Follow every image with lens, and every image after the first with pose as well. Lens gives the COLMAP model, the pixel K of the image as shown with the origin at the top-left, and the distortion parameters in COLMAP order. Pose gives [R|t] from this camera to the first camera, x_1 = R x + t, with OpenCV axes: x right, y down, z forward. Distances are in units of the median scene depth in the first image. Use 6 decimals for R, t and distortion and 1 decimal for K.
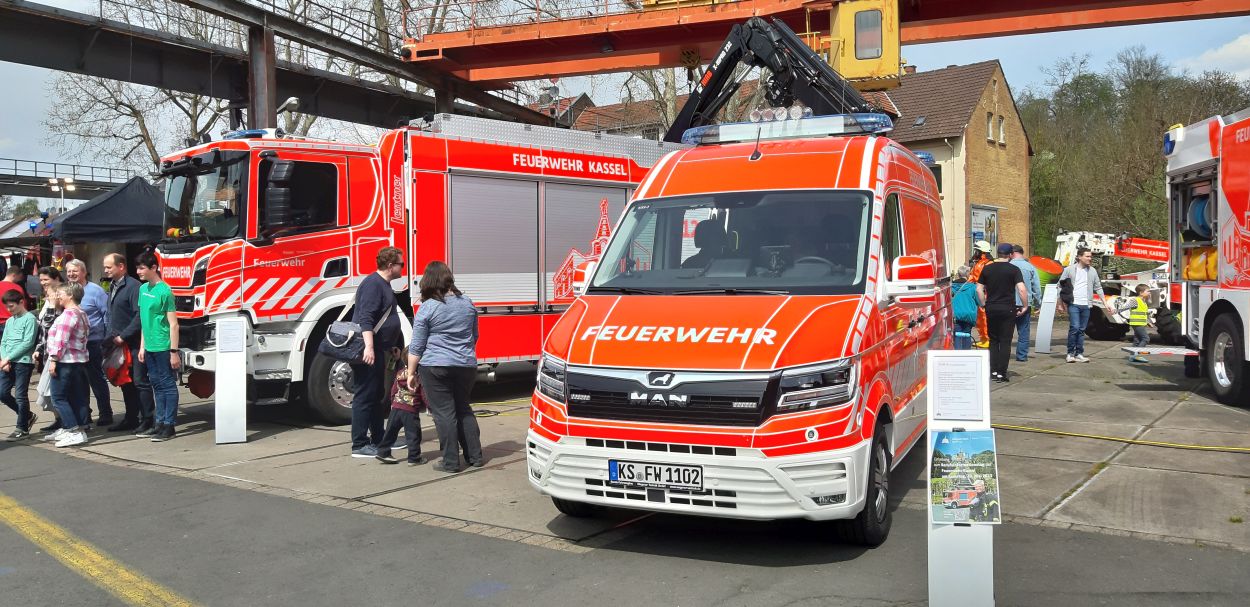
lens RADIAL K [[974.5, 0, 634.1], [0, 974.5, 306.1], [0, 0, 1]] dist [0.115931, -0.240257]
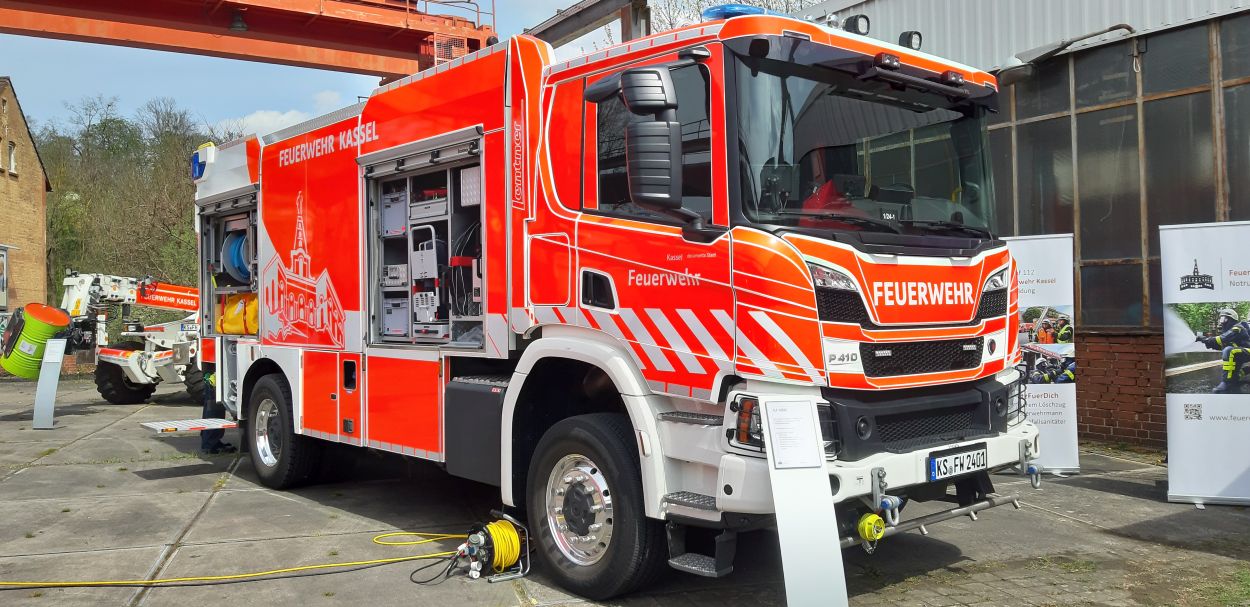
lens RADIAL K [[964.6, 0, 625.0], [0, 964.6, 303.5], [0, 0, 1]] dist [0.035132, -0.083738]
pose [[0.613011, 0.011634, 0.789989, 0.133022], [0.029772, 0.998841, -0.037812, -0.011305], [-0.789514, 0.046698, 0.611954, 0.246857]]
